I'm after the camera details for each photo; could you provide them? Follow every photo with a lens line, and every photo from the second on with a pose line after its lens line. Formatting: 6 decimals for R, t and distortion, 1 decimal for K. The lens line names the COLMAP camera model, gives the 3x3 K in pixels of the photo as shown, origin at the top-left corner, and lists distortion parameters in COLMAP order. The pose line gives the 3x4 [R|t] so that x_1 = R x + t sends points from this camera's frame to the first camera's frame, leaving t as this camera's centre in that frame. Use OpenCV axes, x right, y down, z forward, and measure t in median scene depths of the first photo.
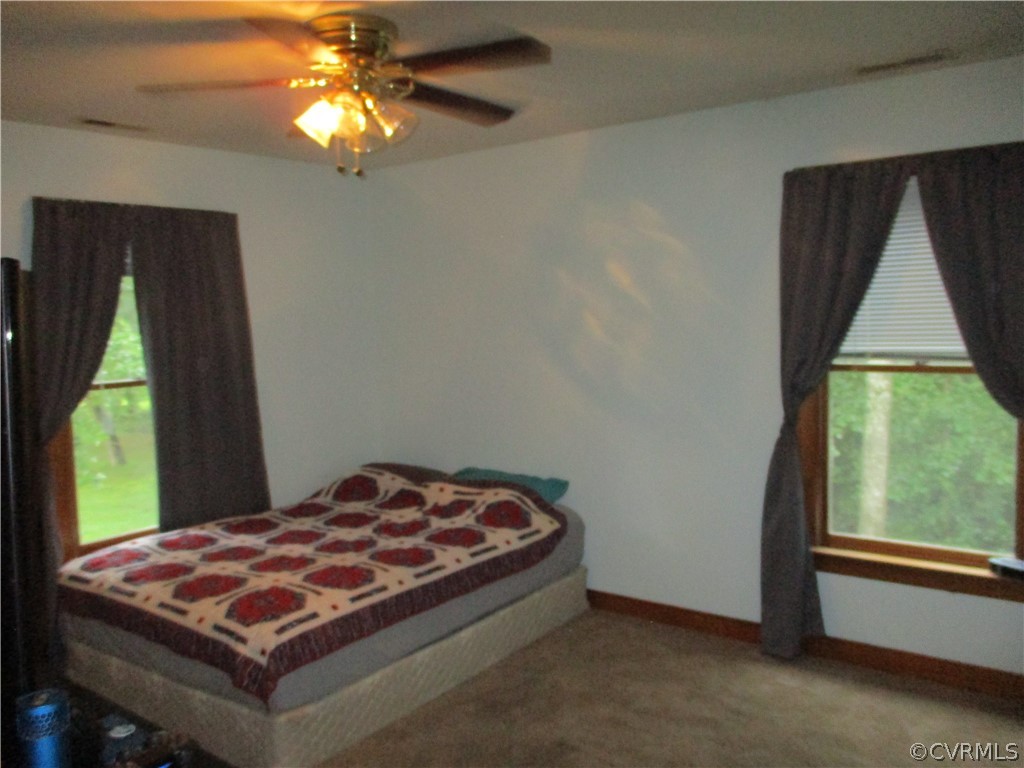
lens RADIAL K [[853.9, 0, 512.0], [0, 853.9, 384.0], [0, 0, 1]] dist [-0.005252, -0.008993]
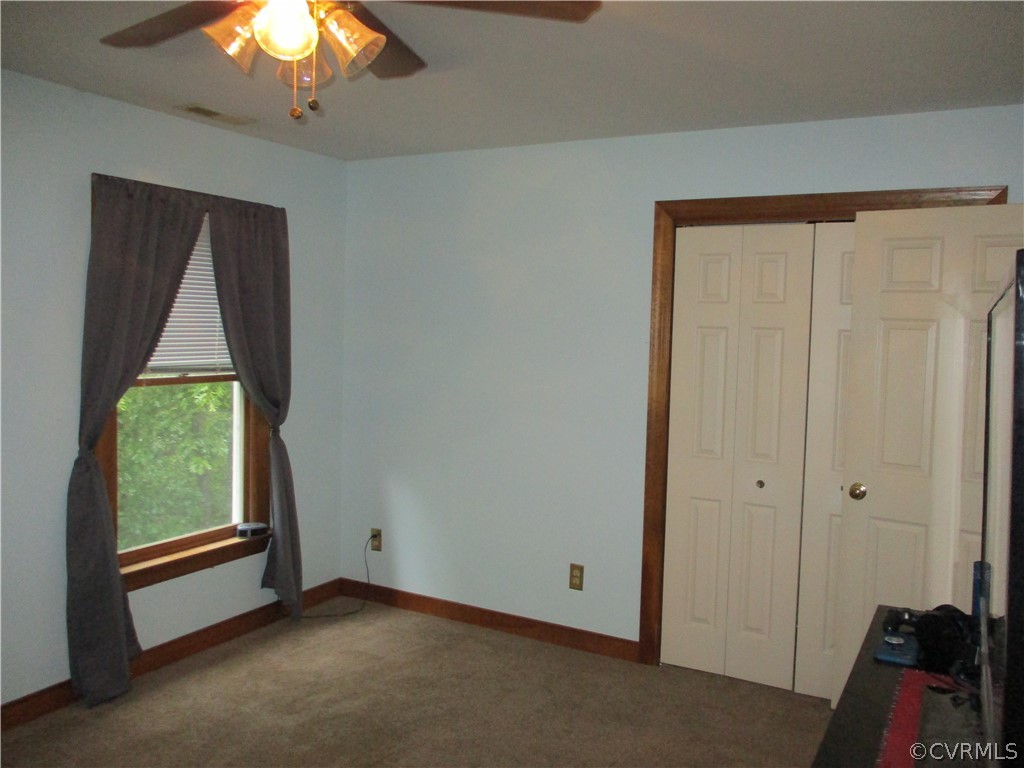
lens RADIAL K [[853.9, 0, 512.0], [0, 853.9, 384.0], [0, 0, 1]] dist [-0.005252, -0.008993]
pose [[-0.146491, -0.041665, 0.988334, -0.691533], [0.058460, 0.997002, 0.050695, -0.043901], [-0.987483, 0.065205, -0.143616, 0.723336]]
